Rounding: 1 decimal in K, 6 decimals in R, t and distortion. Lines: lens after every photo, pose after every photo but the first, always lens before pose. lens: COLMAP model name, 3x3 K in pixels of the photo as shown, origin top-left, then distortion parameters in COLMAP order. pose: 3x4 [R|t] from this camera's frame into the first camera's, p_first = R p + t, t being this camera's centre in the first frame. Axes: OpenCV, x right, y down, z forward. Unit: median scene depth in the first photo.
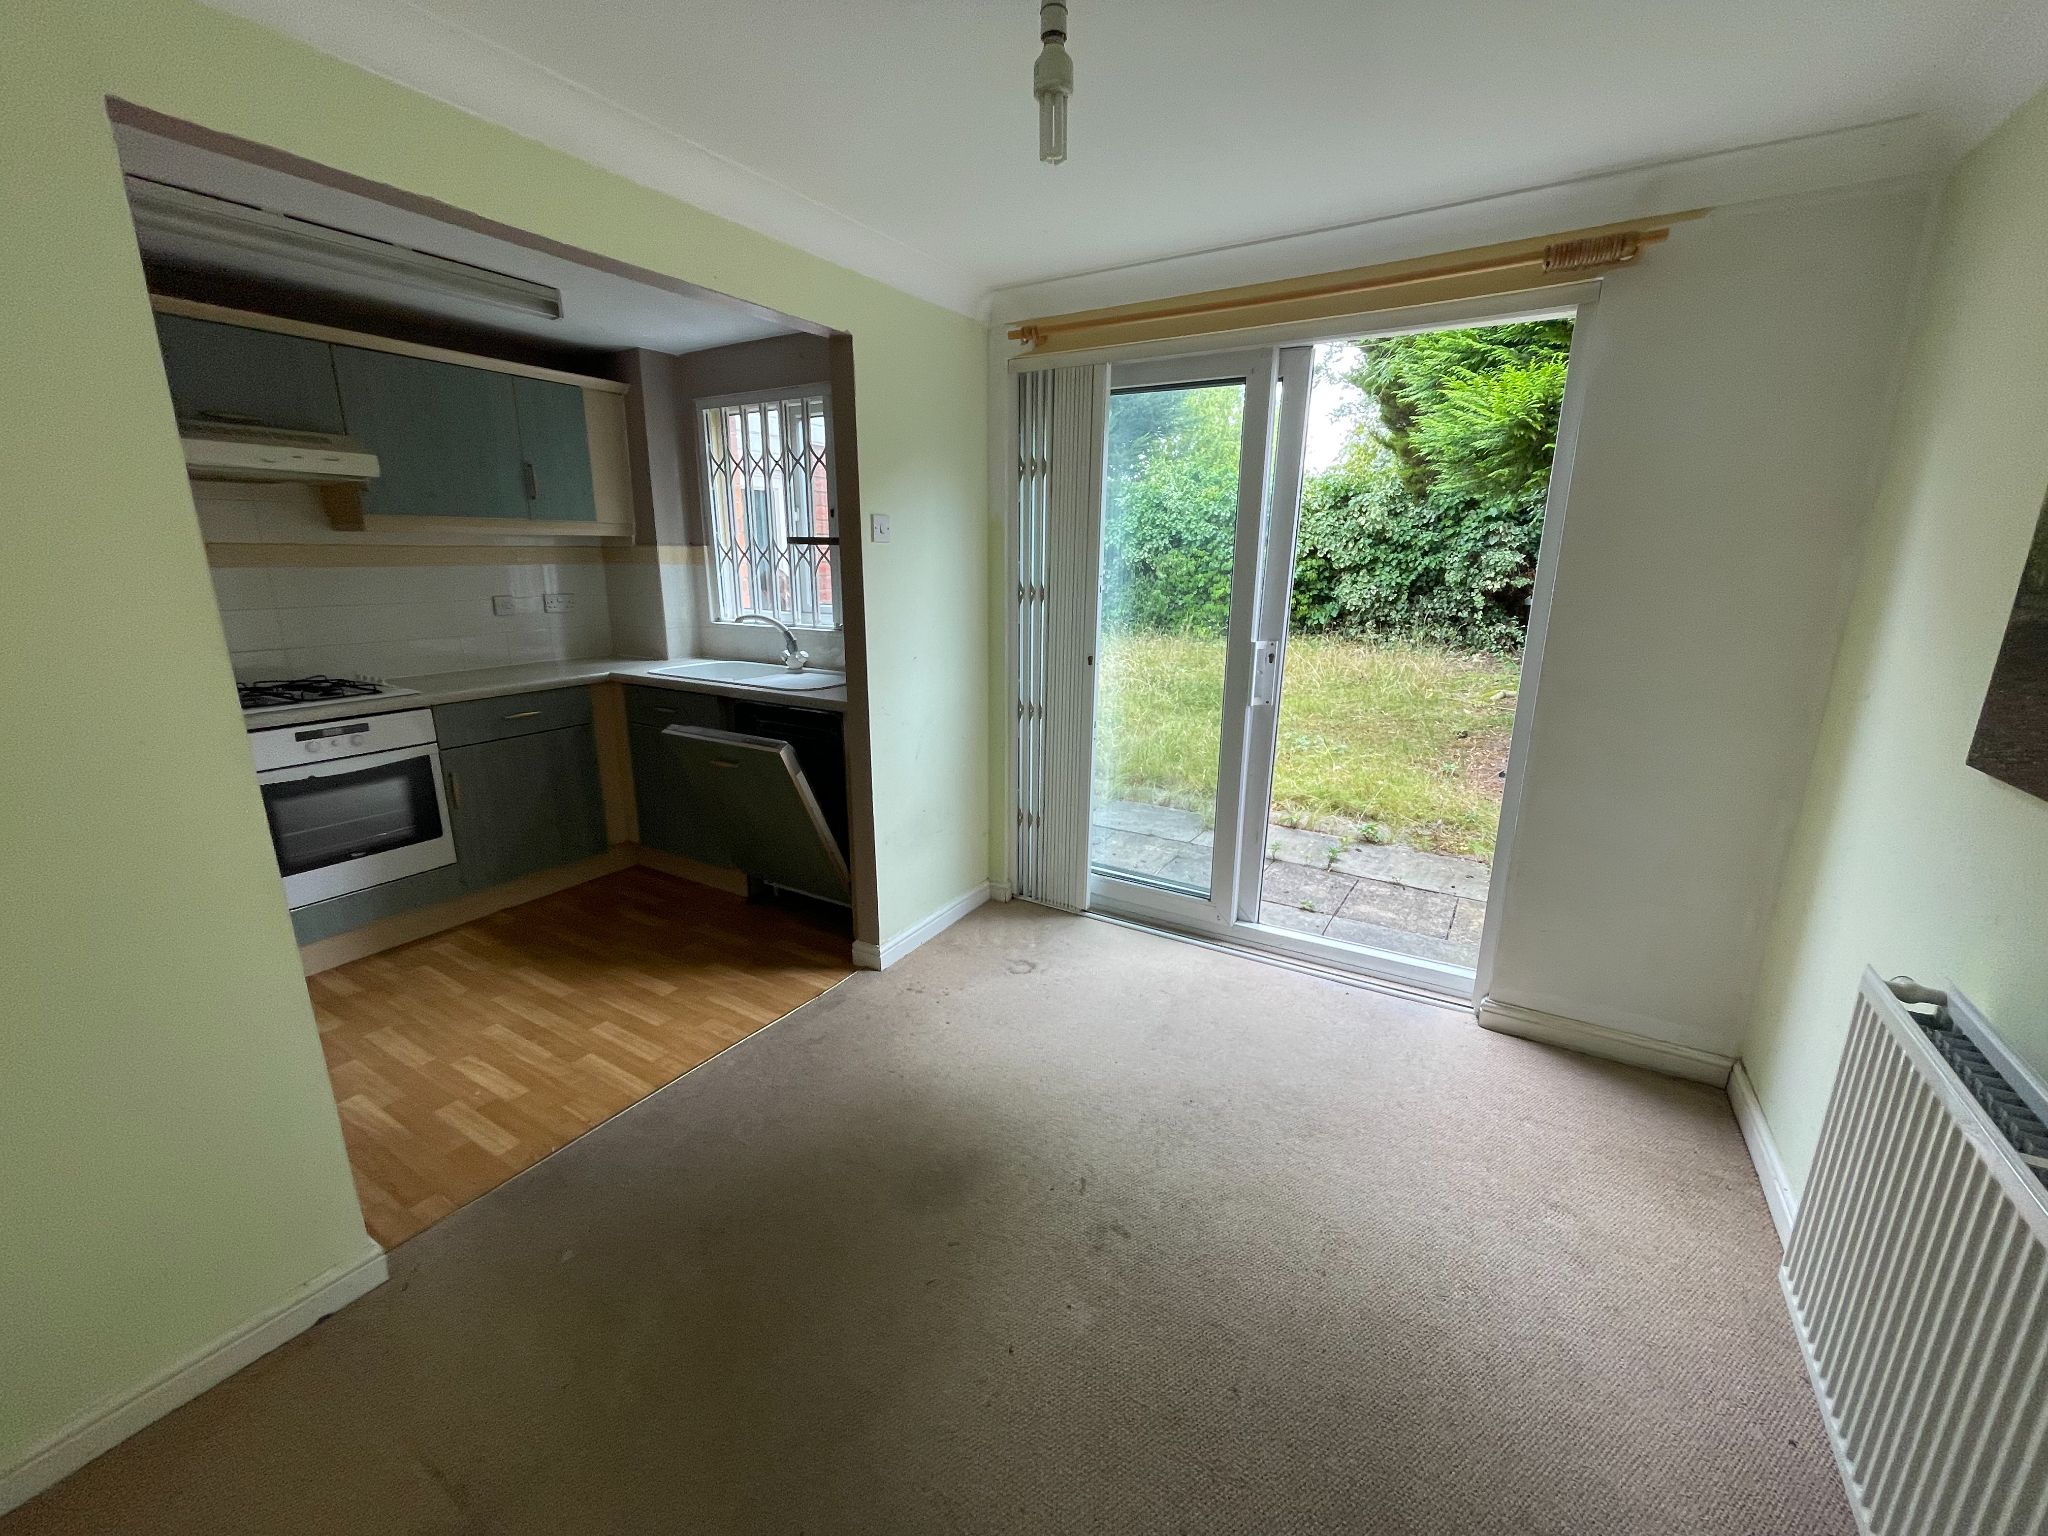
lens RADIAL K [[824.8, 0, 1028.2], [0, 824.8, 770.3], [0, 0, 1]] dist [-0.001273, 0.001038]
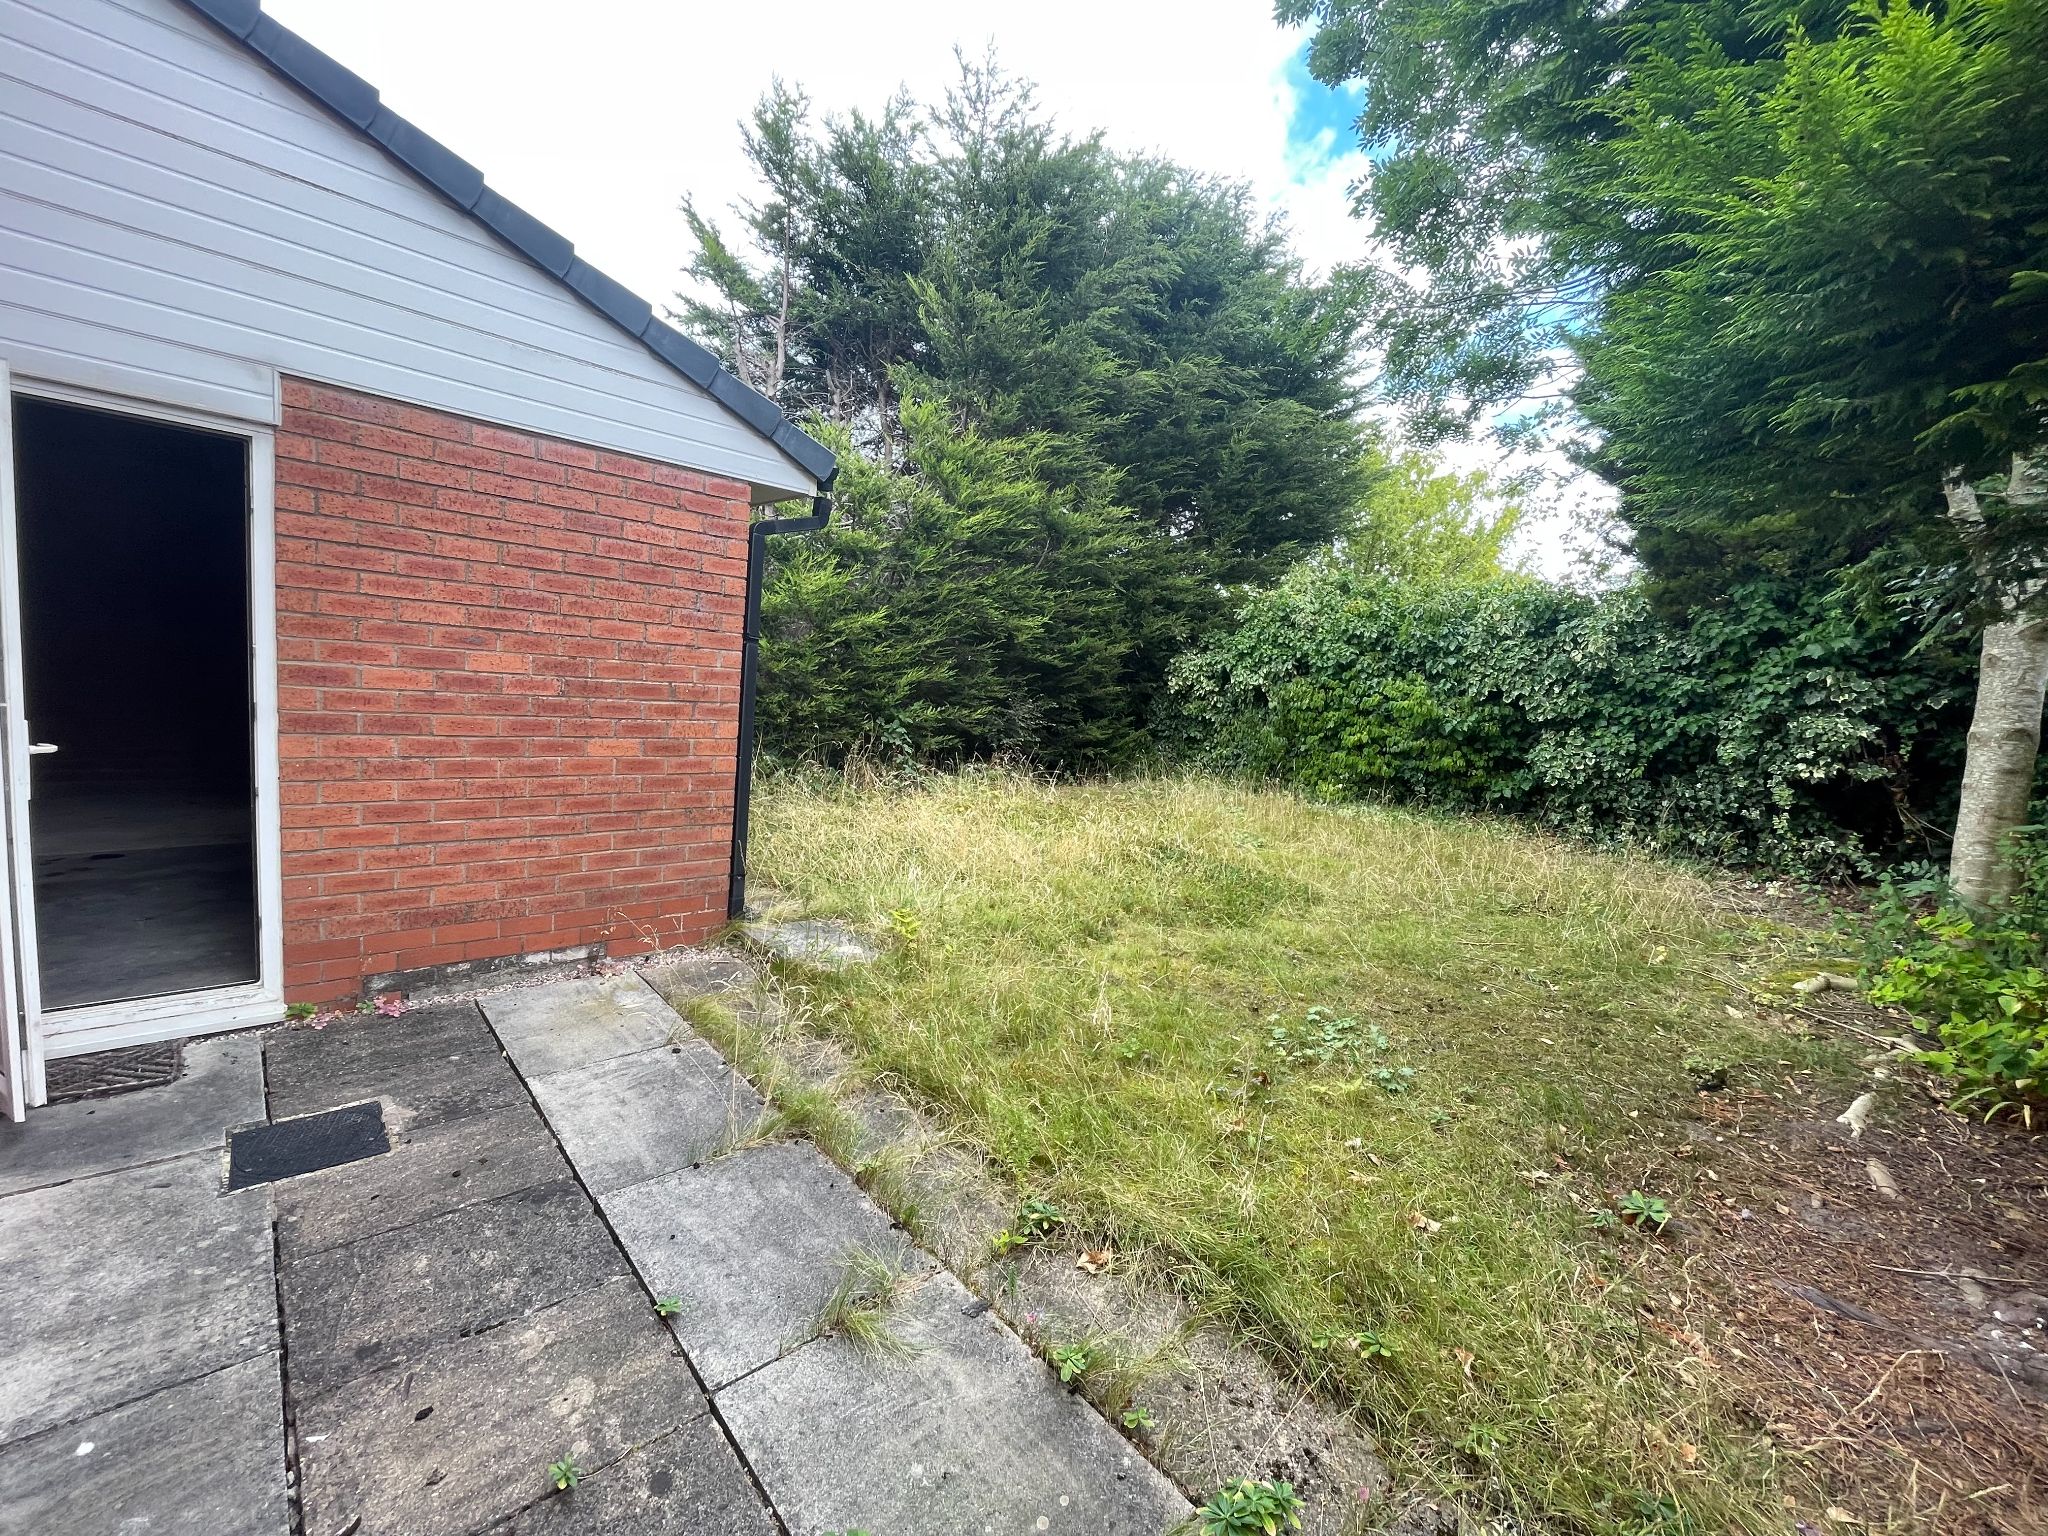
lens RADIAL K [[824.8, 0, 1012.2], [0, 824.8, 767.9], [0, 0, 1]] dist [-0.001273, 0.001038]
pose [[0.957593, 0.113851, -0.264675, 0.146962], [-0.151181, 0.980547, -0.125187, -0.057651], [0.245274, 0.159892, 0.956177, 0.251402]]
